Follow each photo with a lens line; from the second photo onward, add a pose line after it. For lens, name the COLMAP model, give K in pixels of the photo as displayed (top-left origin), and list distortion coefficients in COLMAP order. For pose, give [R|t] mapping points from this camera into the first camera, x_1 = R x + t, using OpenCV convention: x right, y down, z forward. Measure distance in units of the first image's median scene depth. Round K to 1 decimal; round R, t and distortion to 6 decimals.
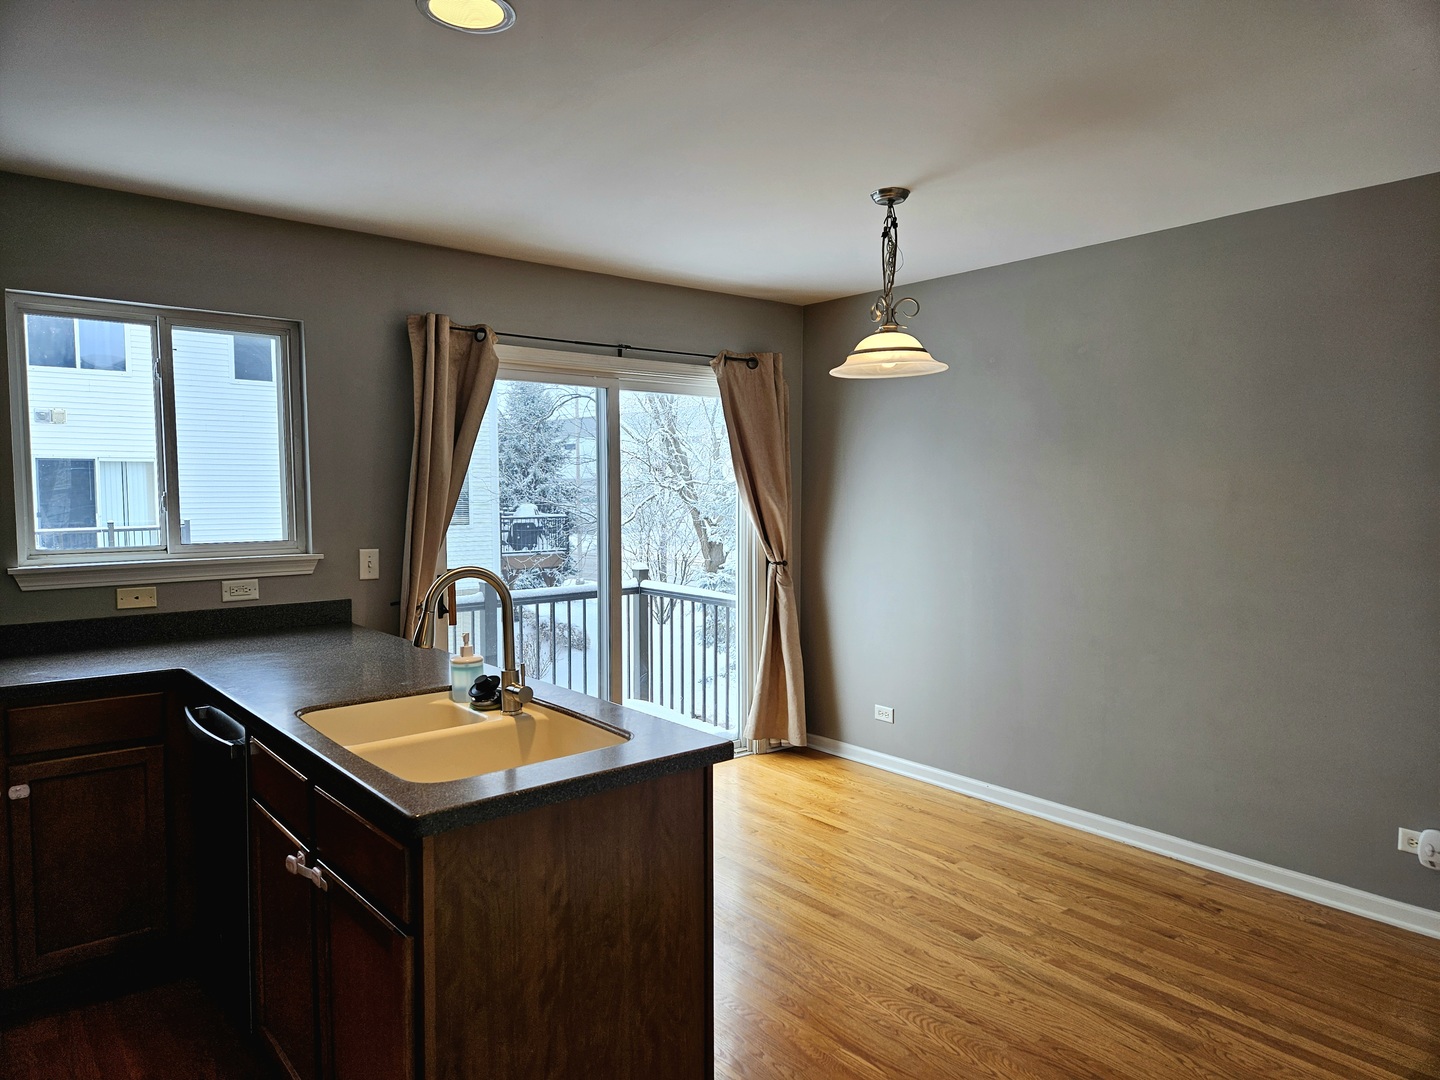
lens RADIAL K [[939.3, 0, 711.8], [0, 939.3, 547.0], [0, 0, 1]] dist [0.008405, -0.001866]
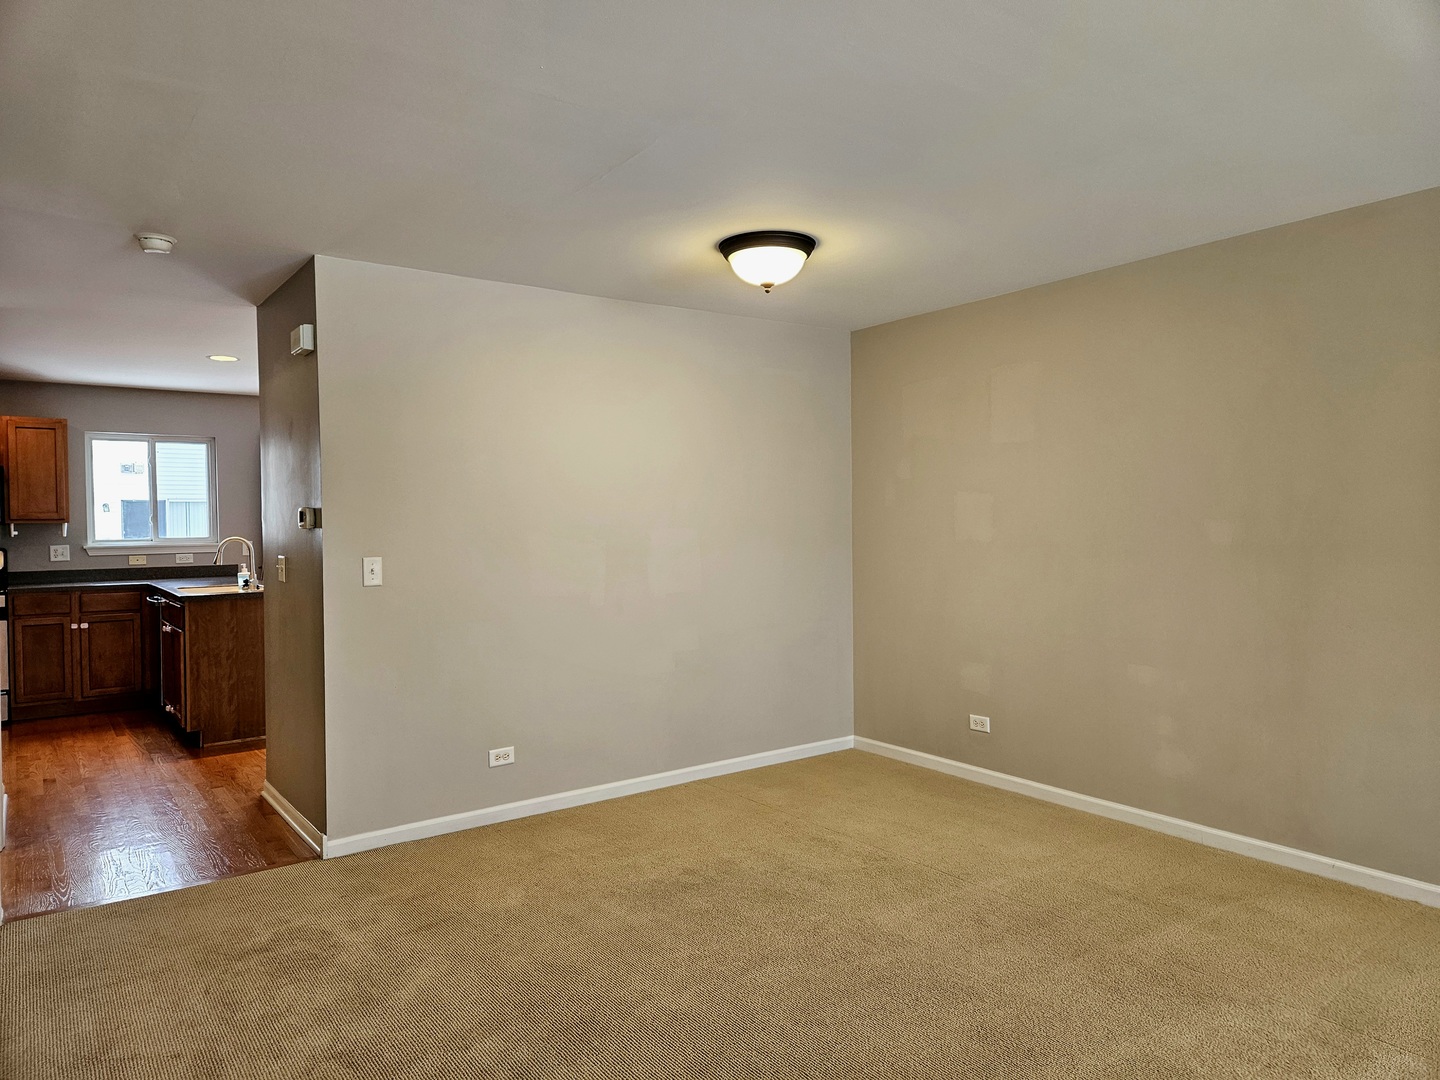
lens RADIAL K [[939.3, 0, 720.0], [0, 939.3, 539.5], [0, 0, 1]] dist [0.008405, -0.001866]
pose [[0.997917, -0.010624, -0.063625, 0.991543], [0.007764, 0.998955, -0.045031, 0.121728], [0.064037, 0.044443, 0.996957, -1.250288]]
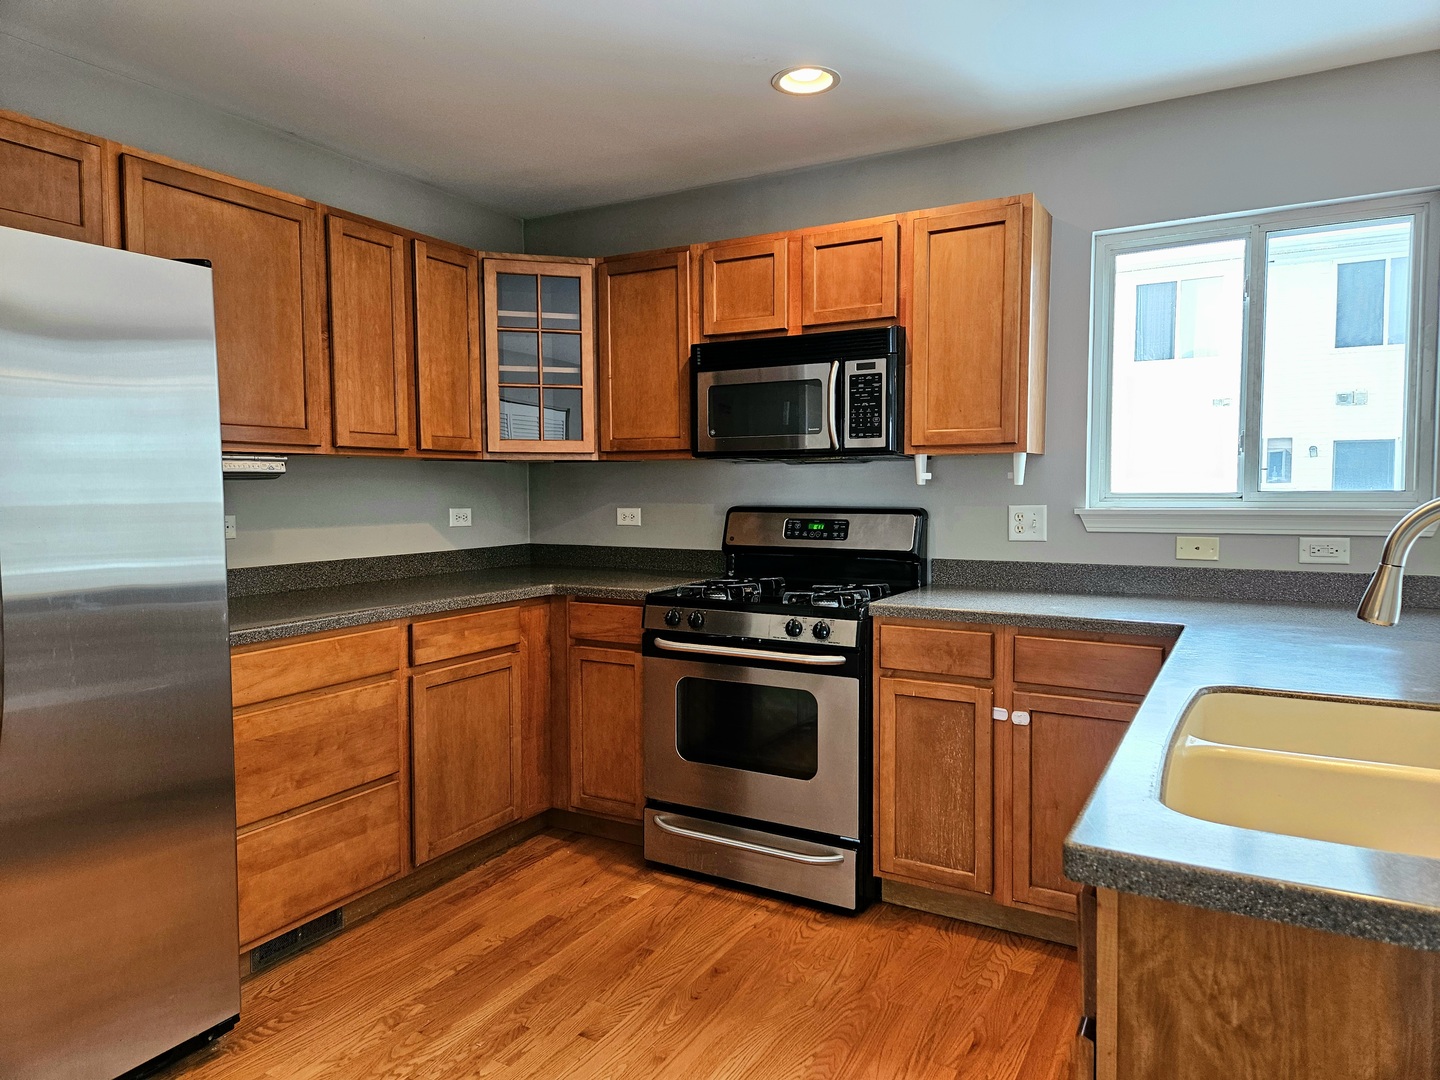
lens RADIAL K [[939.3, 0, 709.1], [0, 939.3, 540.2], [0, 0, 1]] dist [0.008405, -0.001866]
pose [[0.325677, 0.054340, -0.943918, 0.085105], [-0.055010, 0.997745, 0.038458, 0.038461], [0.943880, 0.039400, 0.327931, 0.276232]]
